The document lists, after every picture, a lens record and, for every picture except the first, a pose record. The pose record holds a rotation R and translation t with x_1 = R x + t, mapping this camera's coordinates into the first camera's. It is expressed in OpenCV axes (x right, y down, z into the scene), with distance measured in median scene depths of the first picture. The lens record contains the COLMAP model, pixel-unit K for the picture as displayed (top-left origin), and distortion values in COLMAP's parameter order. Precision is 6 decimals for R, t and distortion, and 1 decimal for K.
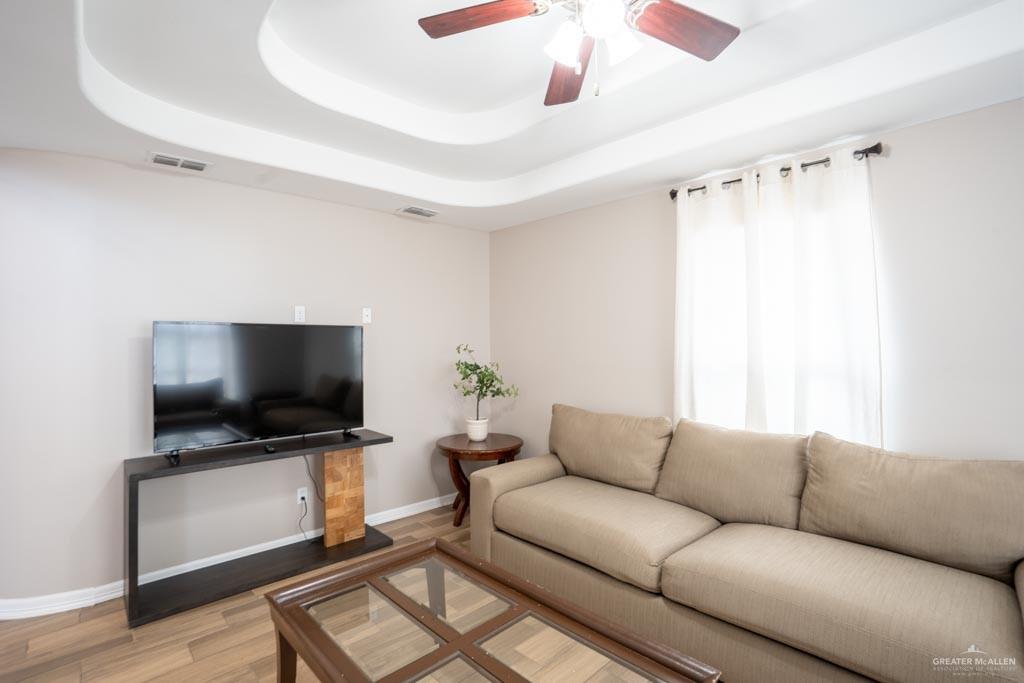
lens RADIAL K [[474.6, 0, 511.6], [0, 474.6, 344.4], [0, 0, 1]] dist [-0.067118, 0.025441]
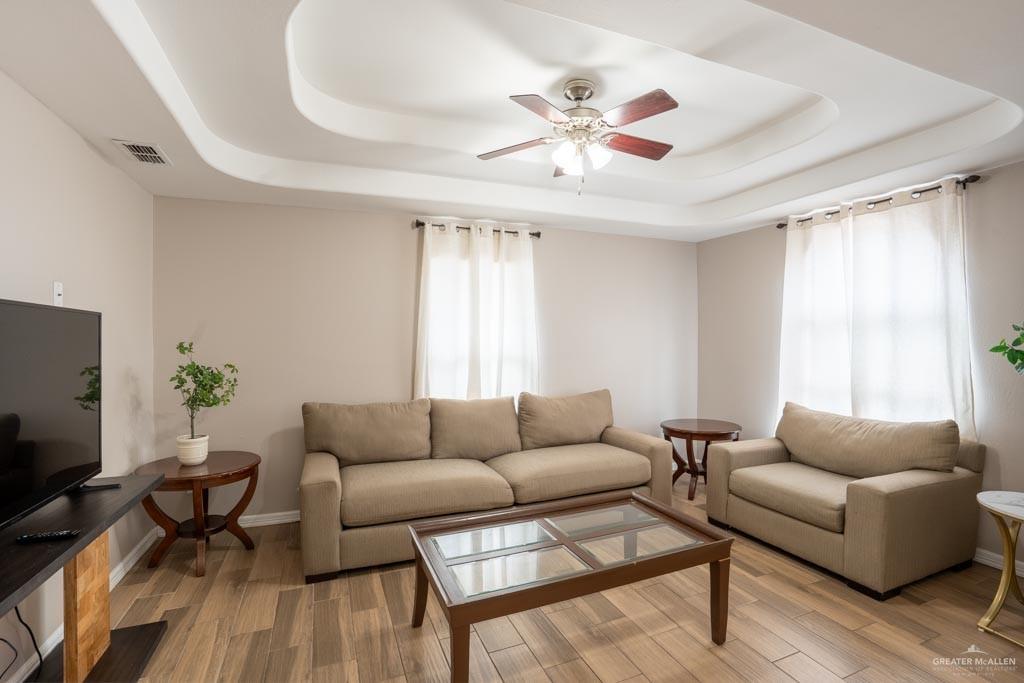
lens RADIAL K [[474.6, 0, 511.6], [0, 474.6, 344.4], [0, 0, 1]] dist [-0.067118, 0.025441]
pose [[0.377850, -0.004763, 0.925855, -0.748583], [0.005626, 0.999980, 0.002848, 0.005323], [-0.925850, 0.004133, 0.377869, 0.284814]]
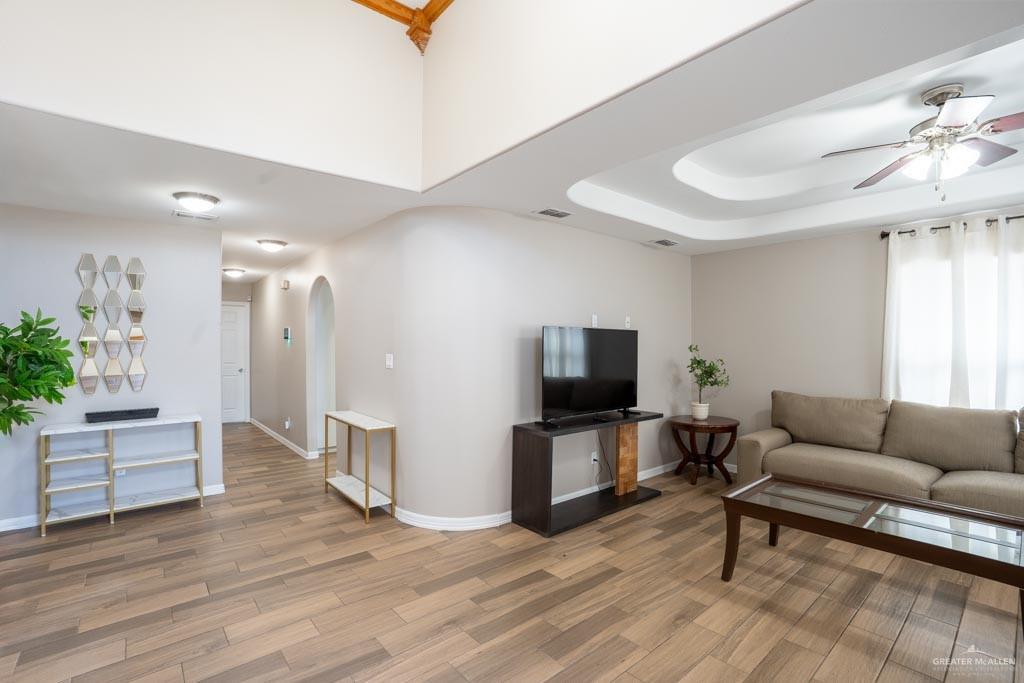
lens RADIAL K [[474.6, 0, 511.6], [0, 474.6, 344.4], [0, 0, 1]] dist [-0.067118, 0.025441]
pose [[0.998310, 0.004498, -0.057937, -0.655265], [-0.004743, 0.999980, -0.004087, 0.007753], [0.057917, 0.004355, 0.998312, -0.387150]]
